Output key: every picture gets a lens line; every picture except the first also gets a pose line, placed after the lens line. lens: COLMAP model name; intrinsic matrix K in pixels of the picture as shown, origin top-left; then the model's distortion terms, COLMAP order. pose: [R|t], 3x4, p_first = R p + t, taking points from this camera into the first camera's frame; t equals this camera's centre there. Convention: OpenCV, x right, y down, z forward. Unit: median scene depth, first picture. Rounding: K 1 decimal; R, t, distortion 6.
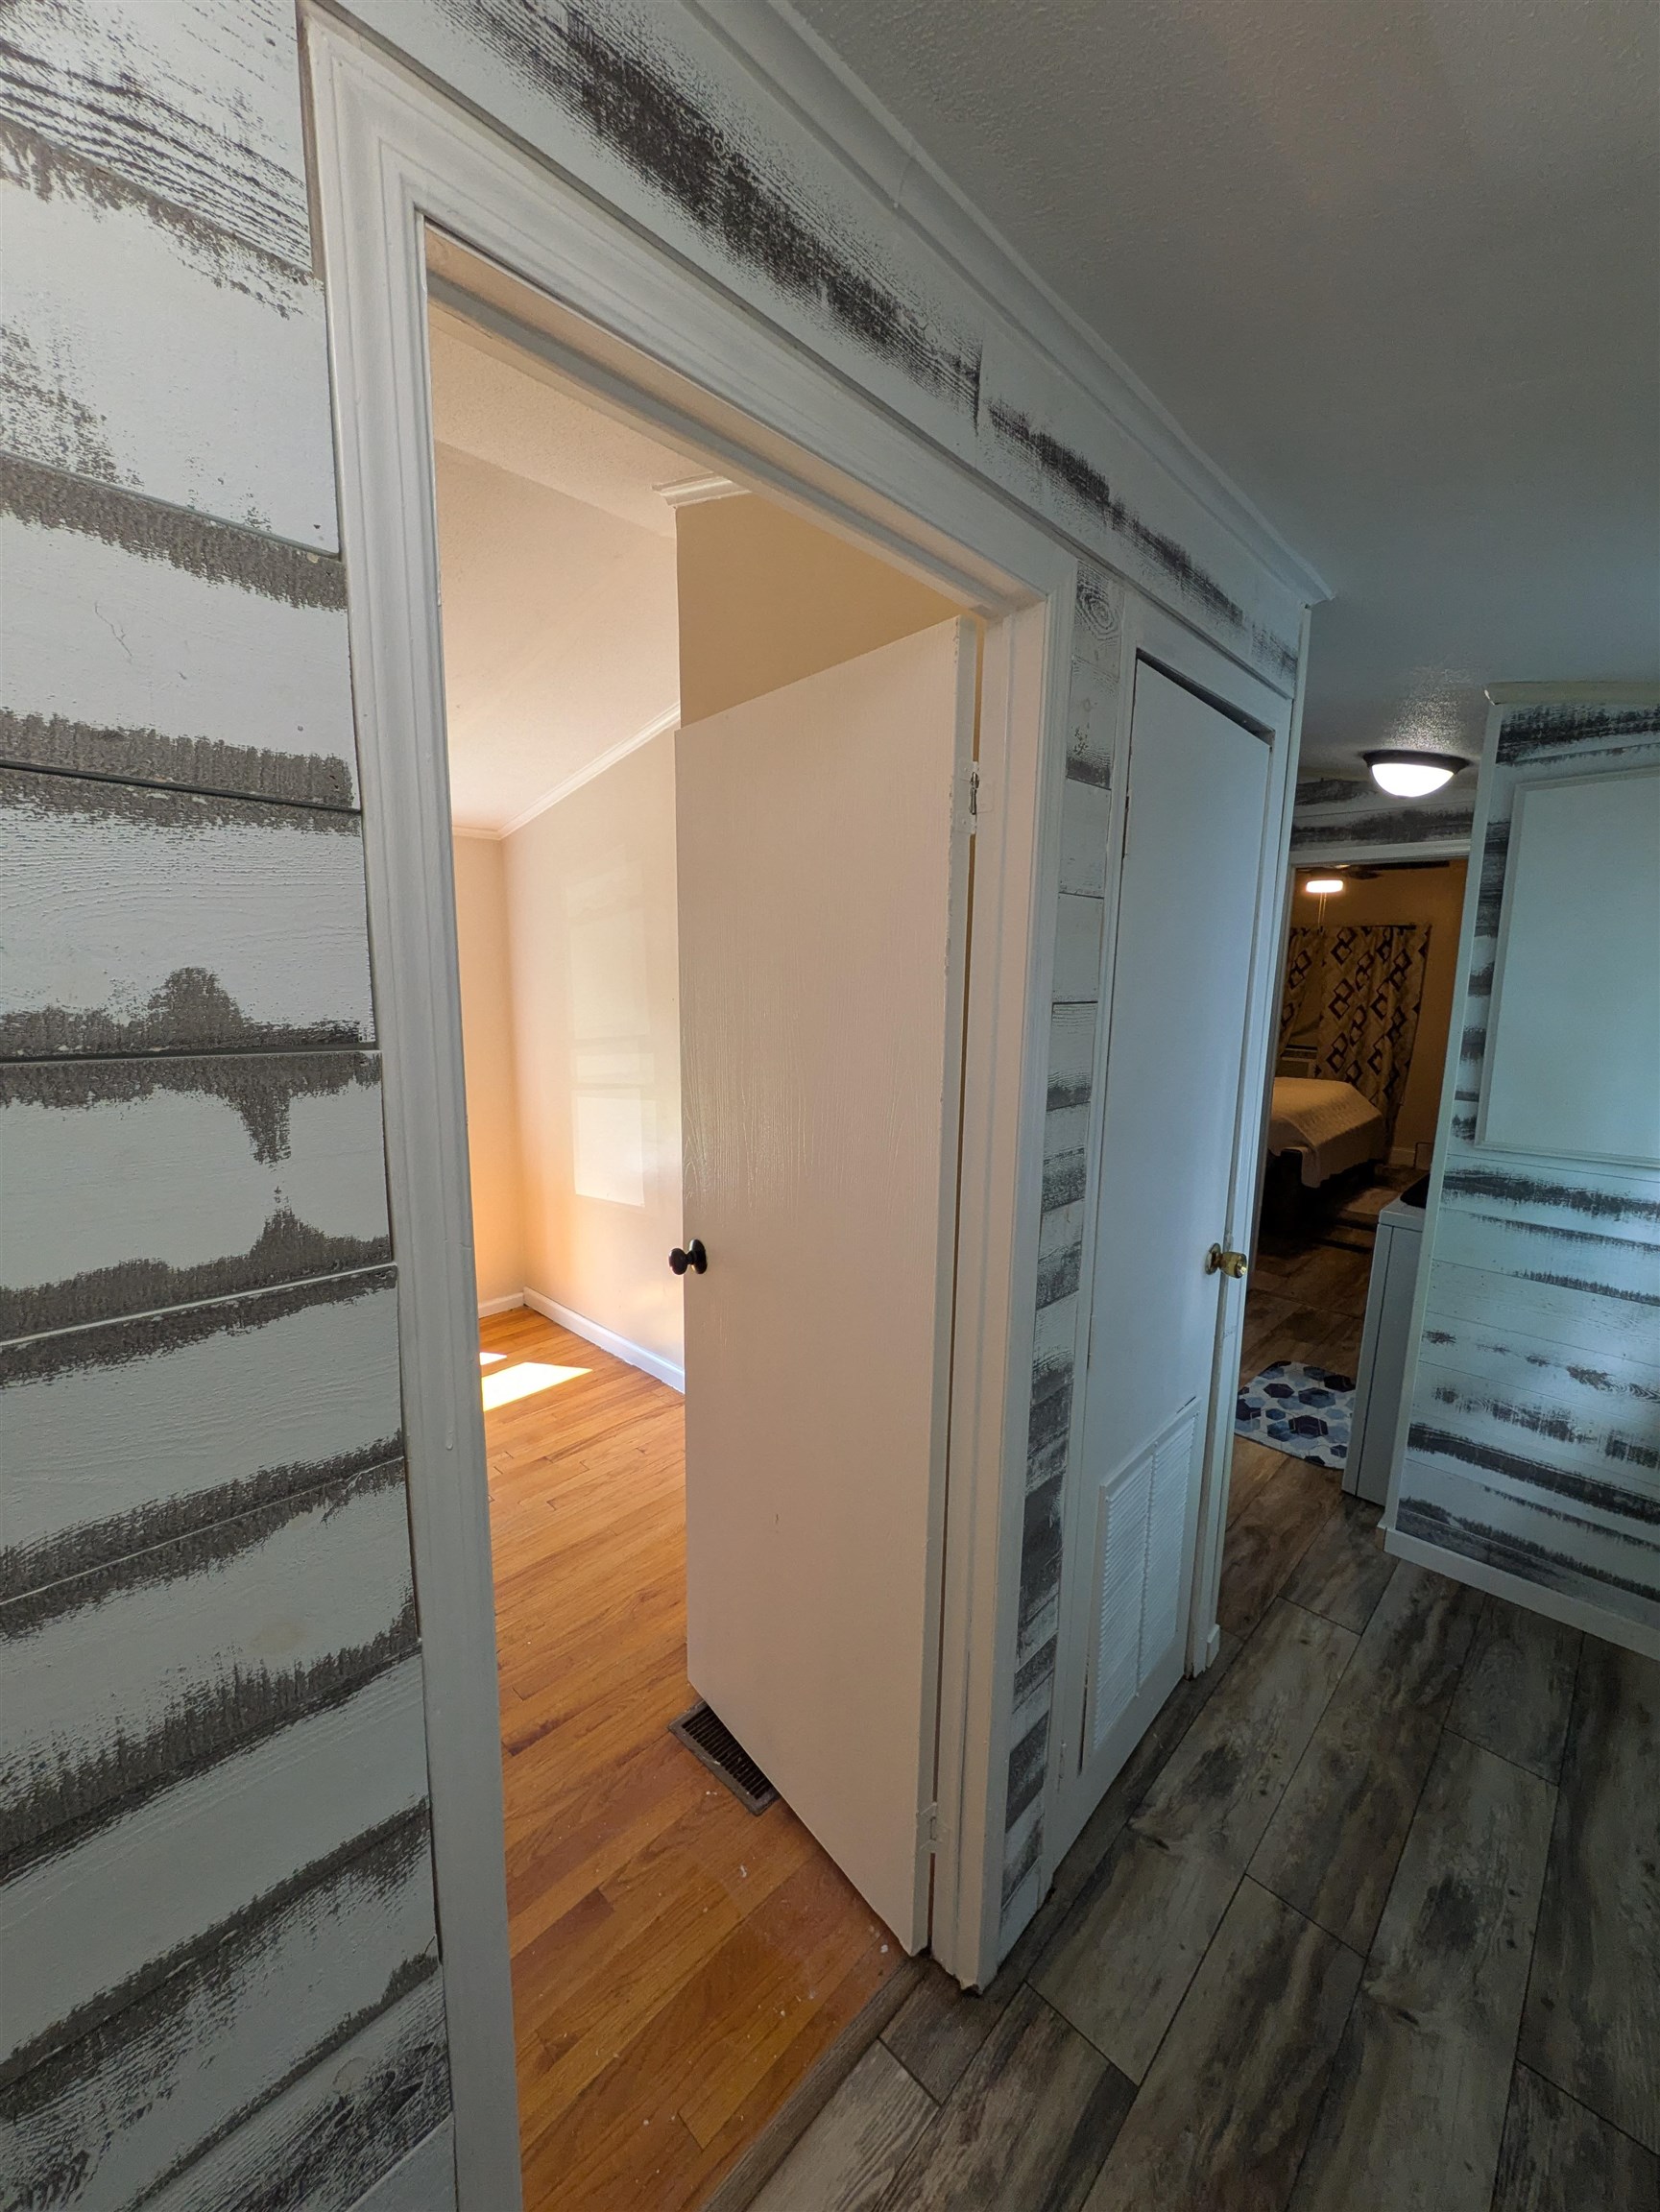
lens RADIAL K [[883.0, 0, 855.0], [0, 883.0, 1107.9], [0, 0, 1]] dist [0.020432, 0.000174]
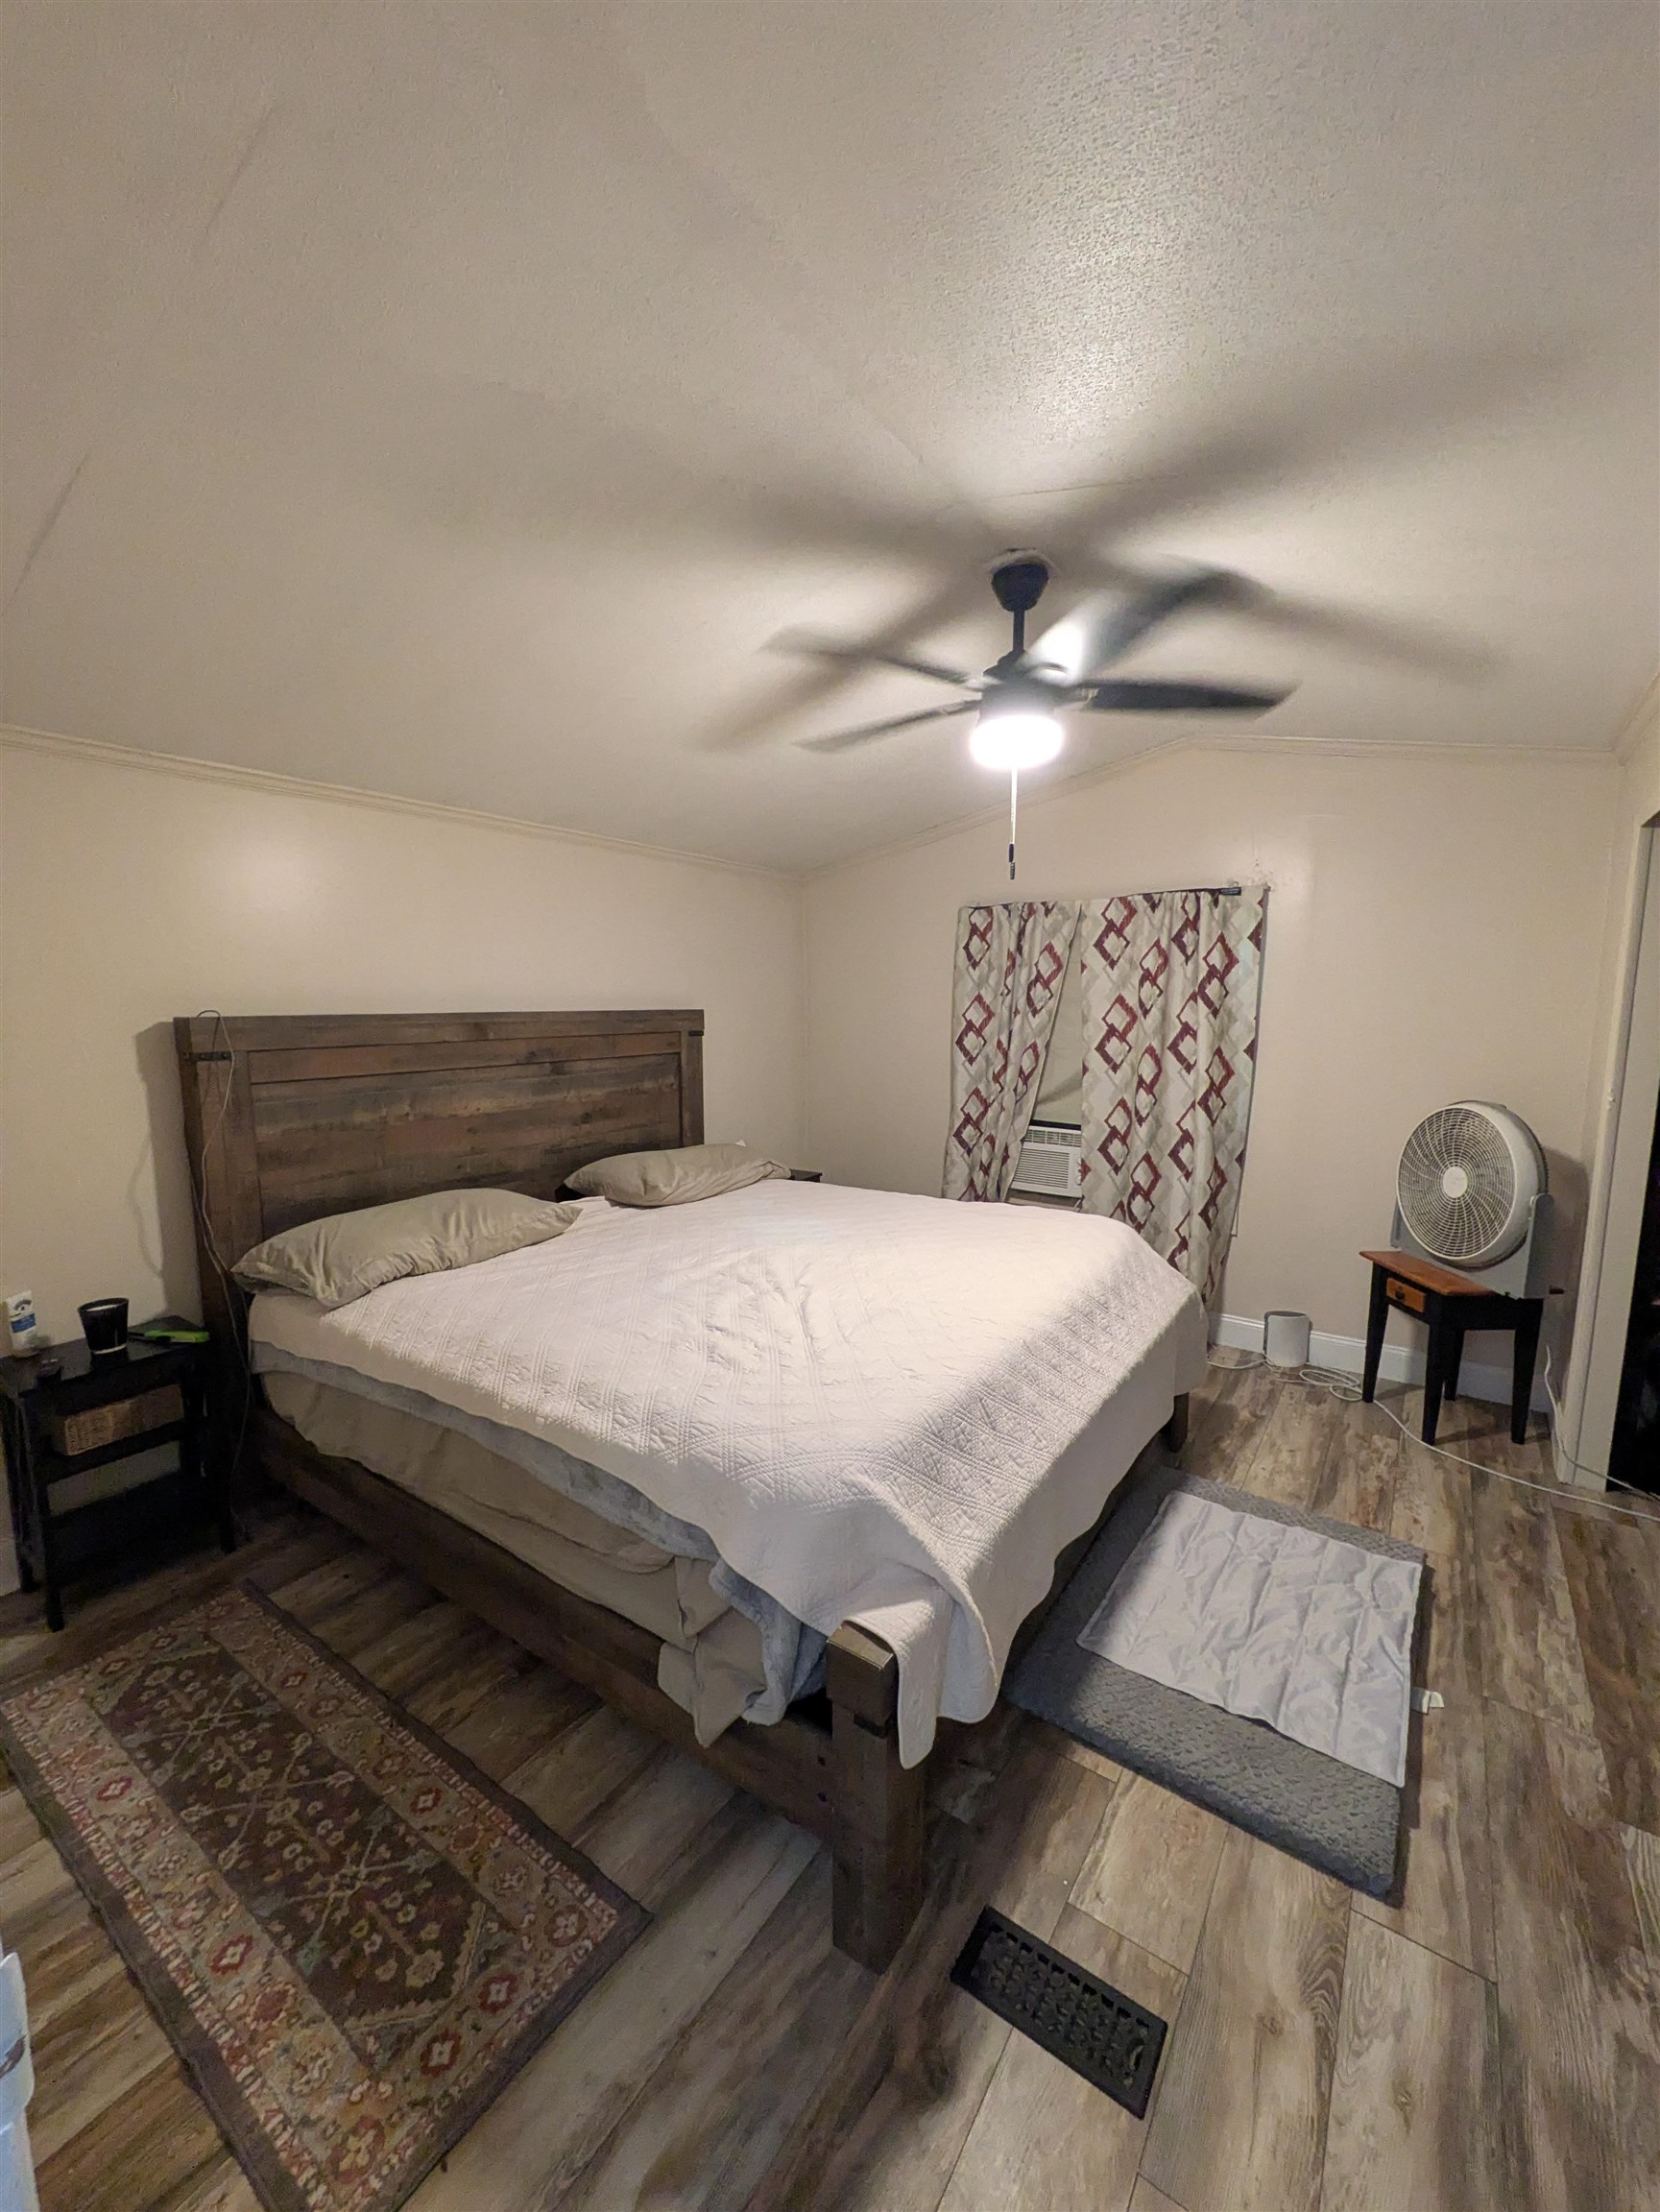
lens RADIAL K [[877.7, 0, 830.3], [0, 877.7, 1113.0], [0, 0, 1]] dist [-0.000694, 0.000607]
pose [[0.991583, -0.039080, 0.123436, 0.321856], [0.042156, 0.998860, -0.022409, -0.073231], [-0.122420, 0.027424, 0.992099, 0.521324]]
